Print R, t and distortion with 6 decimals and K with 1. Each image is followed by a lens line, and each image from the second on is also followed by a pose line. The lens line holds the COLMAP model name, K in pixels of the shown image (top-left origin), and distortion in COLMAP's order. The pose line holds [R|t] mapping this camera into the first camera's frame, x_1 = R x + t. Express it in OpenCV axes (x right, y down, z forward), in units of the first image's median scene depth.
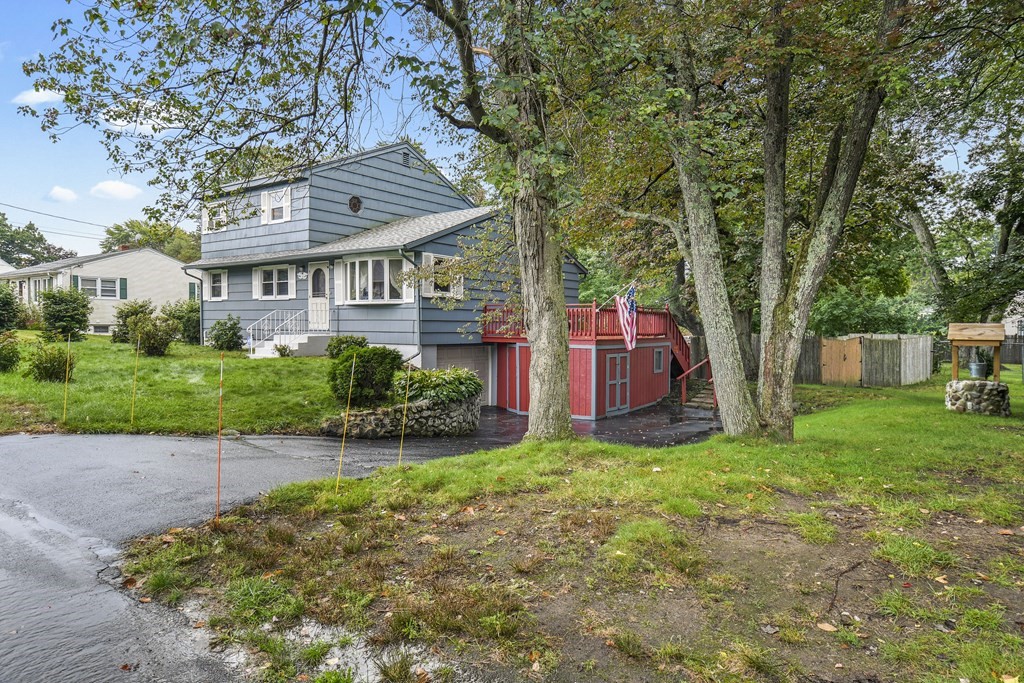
lens RADIAL K [[623.5, 0, 515.0], [0, 623.5, 345.2], [0, 0, 1]] dist [0.051226, -0.001019]
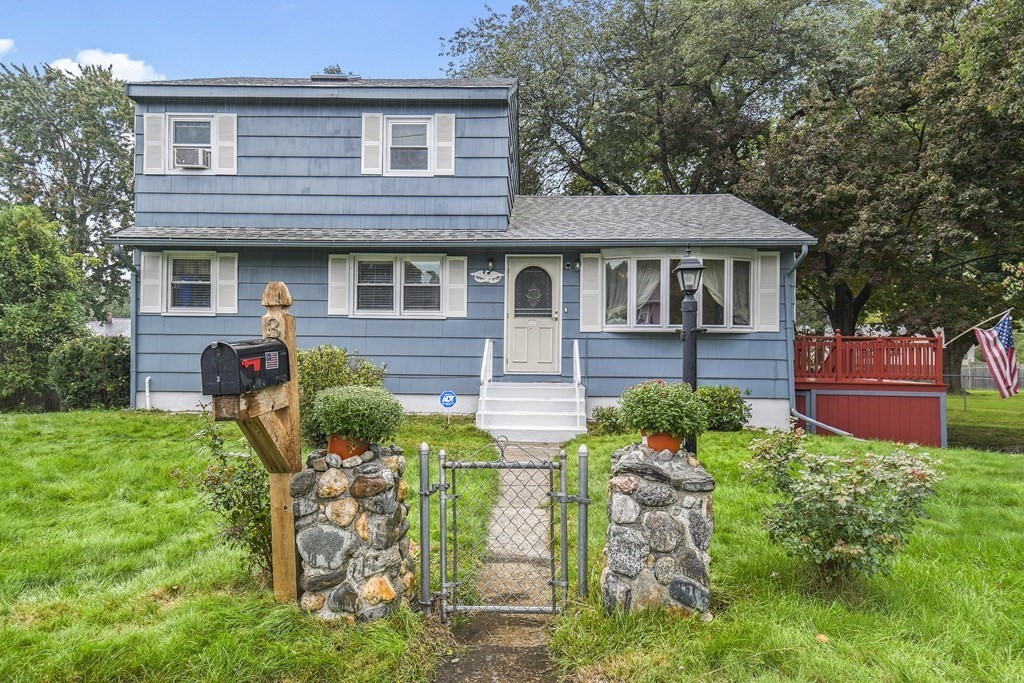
lens RADIAL K [[677.9, 0, 512.0], [0, 677.9, 341.5], [0, 0, 1]] dist [0.071973, -0.000192]
pose [[0.825364, 0.009892, 0.564514, -0.689124], [0.014237, 0.999164, -0.038323, -0.032120], [-0.564421, 0.039667, 0.824533, 0.520109]]
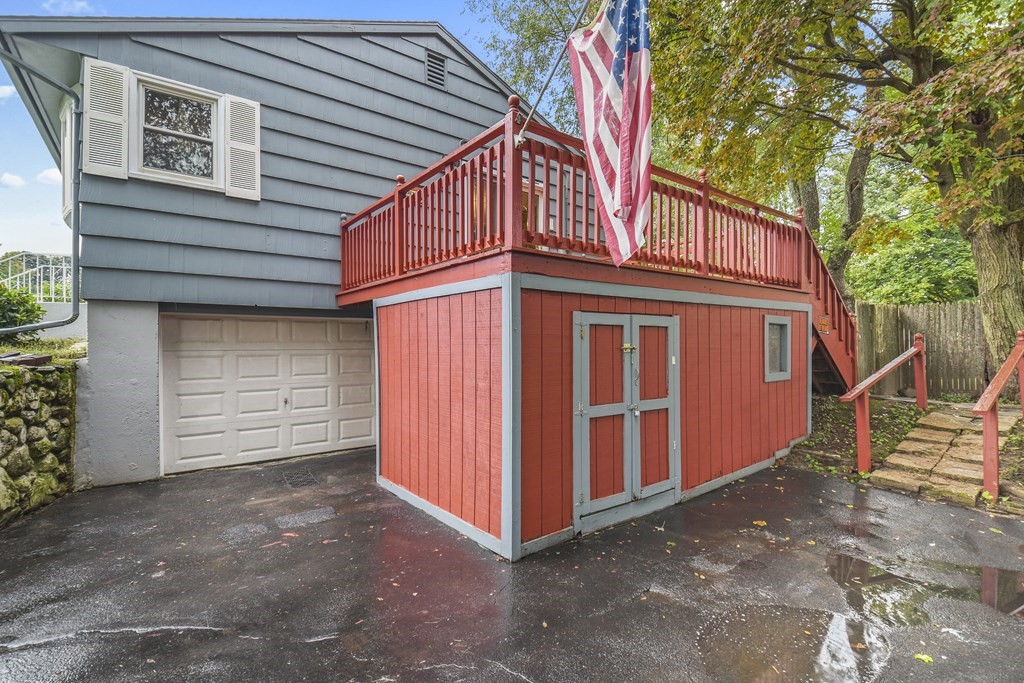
lens RADIAL K [[471.6, 0, 501.1], [0, 471.6, 345.2], [0, 0, 1]] dist [0.005962, -0.000149]
pose [[0.958106, -0.008984, -0.286274, 0.157349], [0.000255, 0.999534, -0.030512, 0.032230], [0.286415, 0.029160, 0.957662, 0.706469]]
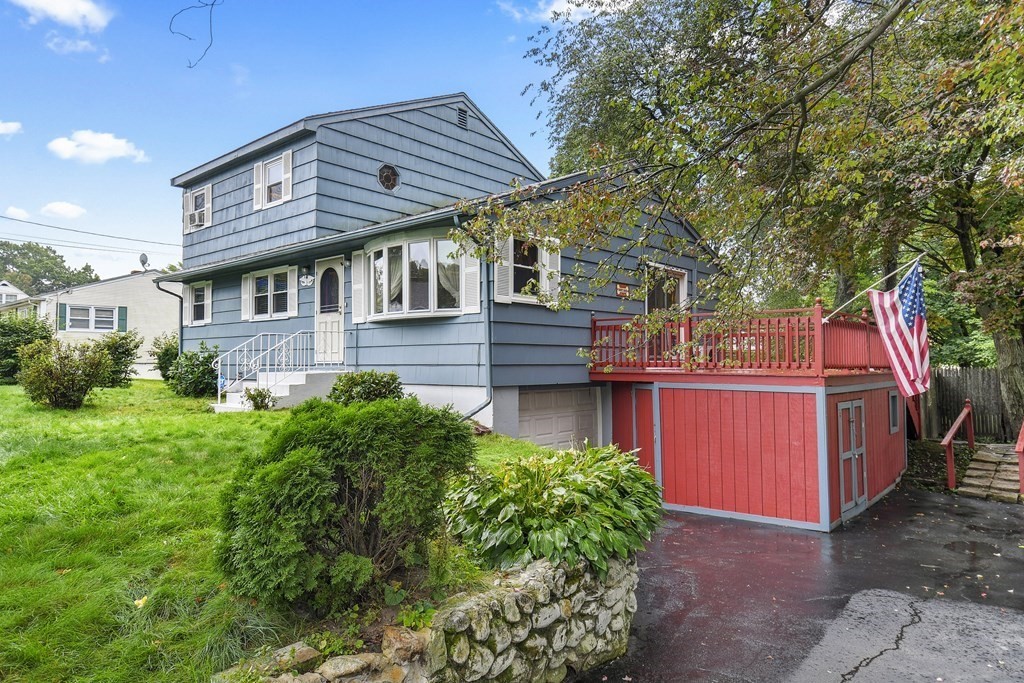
lens RADIAL K [[634.3, 0, 509.5], [0, 634.3, 343.6], [0, 0, 1]] dist [0.065203, -0.022610]
pose [[0.995930, -0.012111, -0.089313, -0.074097], [0.006525, 0.998019, -0.062567, -0.003241], [0.089894, 0.061729, 0.994036, 0.381523]]
